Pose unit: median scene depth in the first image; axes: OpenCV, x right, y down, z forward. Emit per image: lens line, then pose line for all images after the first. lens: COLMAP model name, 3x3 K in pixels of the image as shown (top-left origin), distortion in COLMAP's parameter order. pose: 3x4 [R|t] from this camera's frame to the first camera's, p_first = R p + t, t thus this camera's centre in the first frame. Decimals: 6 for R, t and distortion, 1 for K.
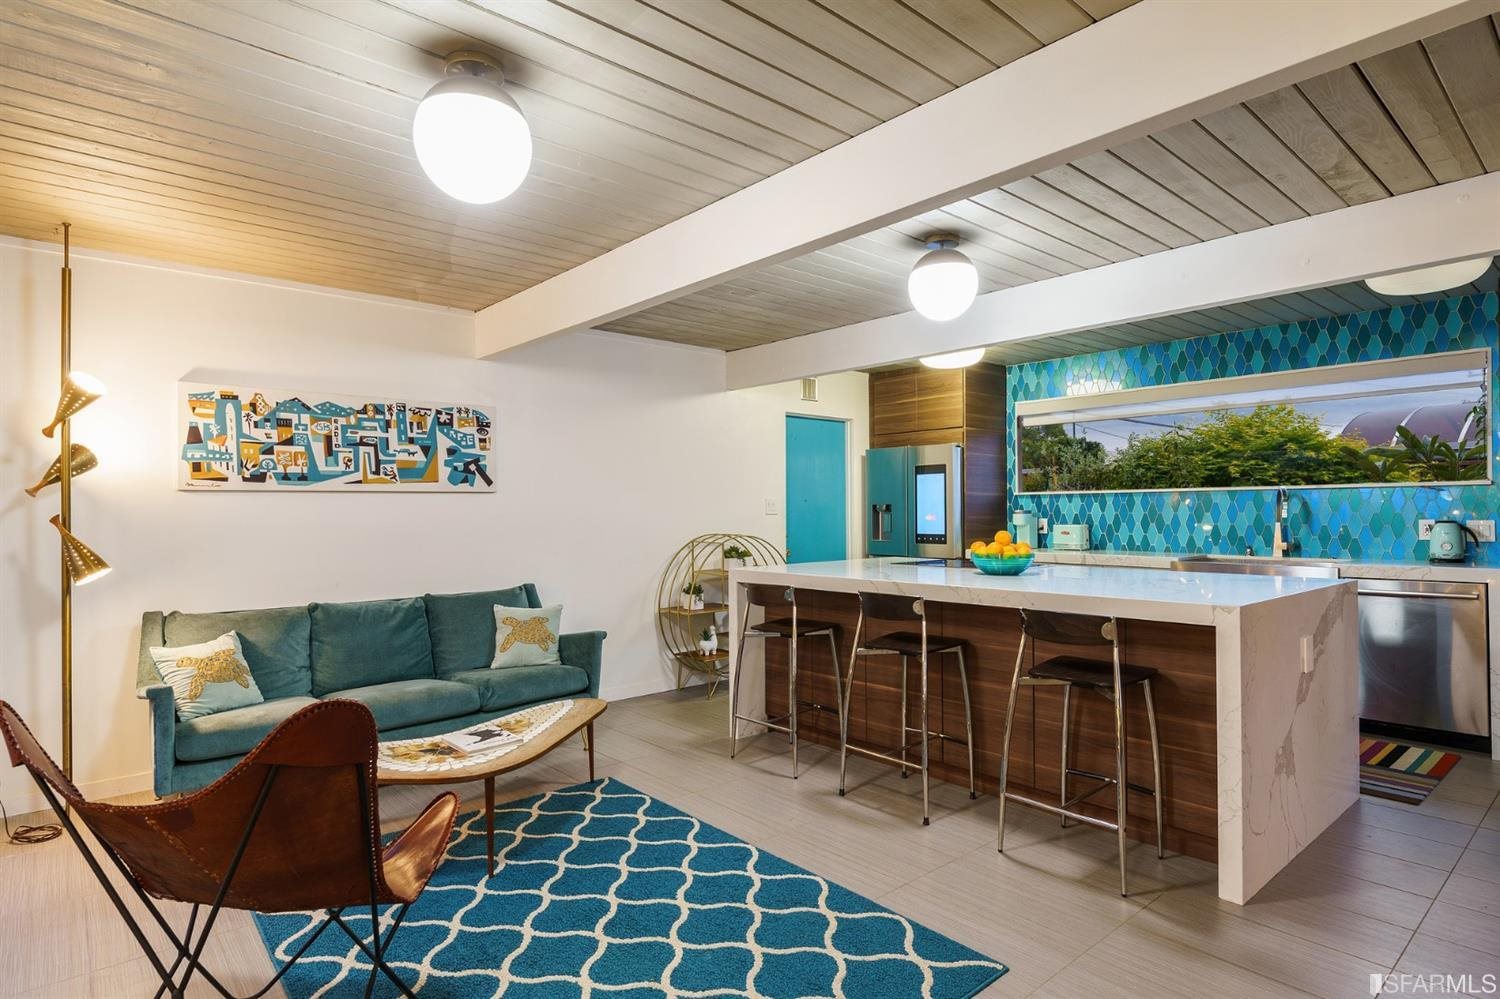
lens RADIAL K [[802.2, 0, 750.0], [0, 802.2, 499.5], [0, 0, 1]] dist [0.014050, -0.000565]
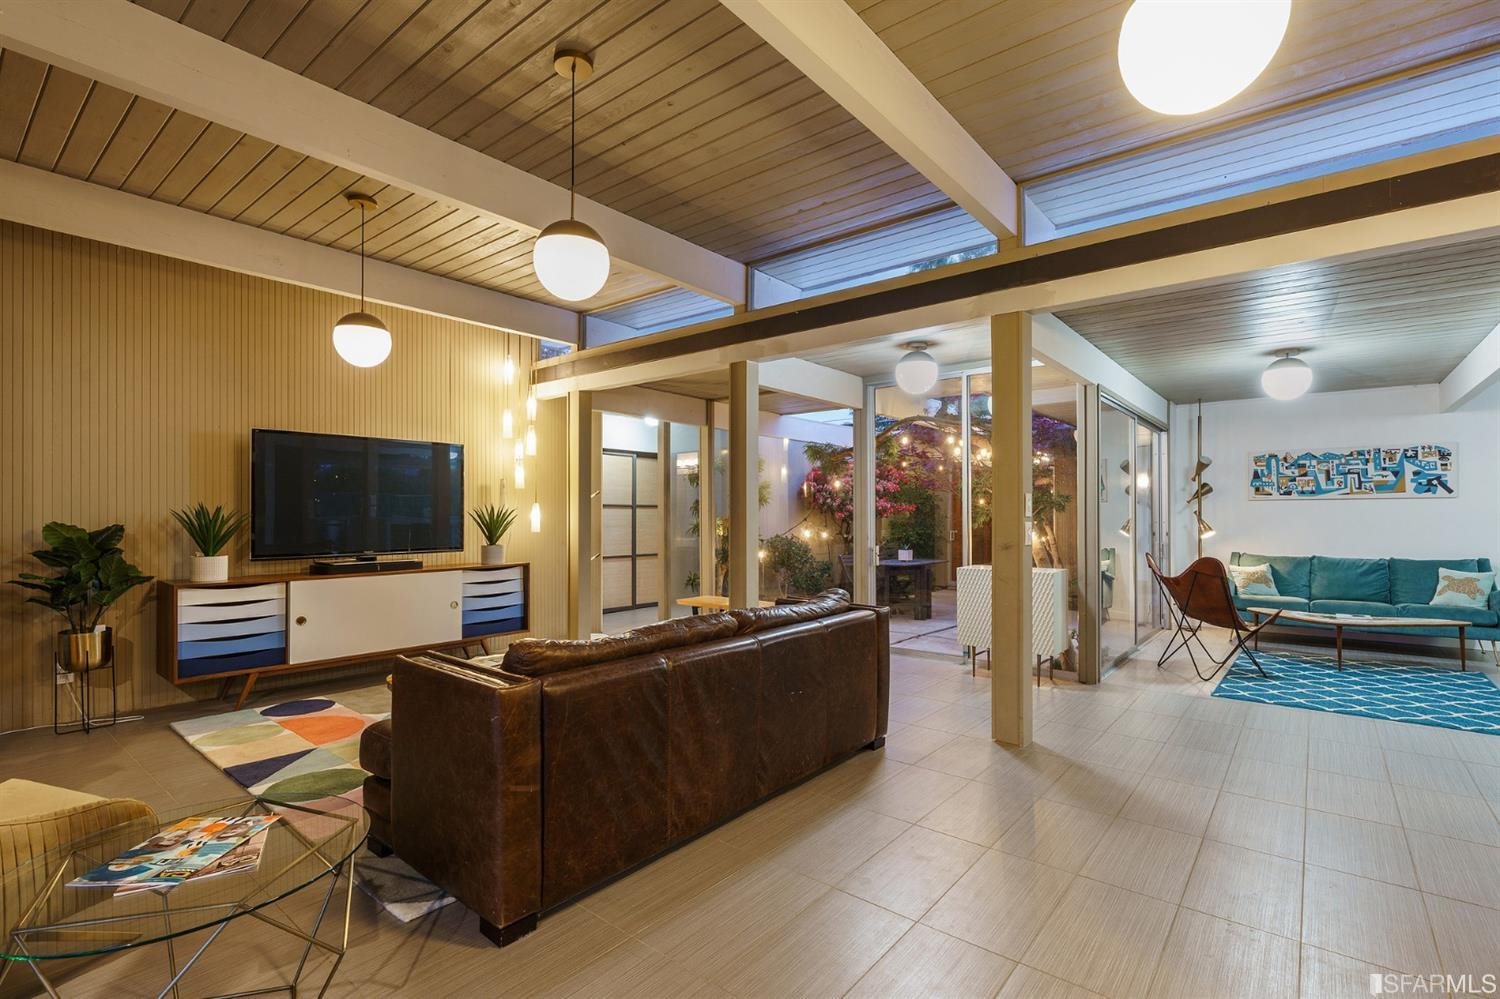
lens RADIAL K [[710.0, 0, 717.4], [0, 710.0, 514.1], [0, 0, 1]] dist [-0.001067, -0.000719]
pose [[0.143318, 0.004820, -0.989665, 0.917094], [0.009314, 0.999937, 0.006219, 0.001196], [0.989633, -0.010109, 0.143264, -0.663387]]
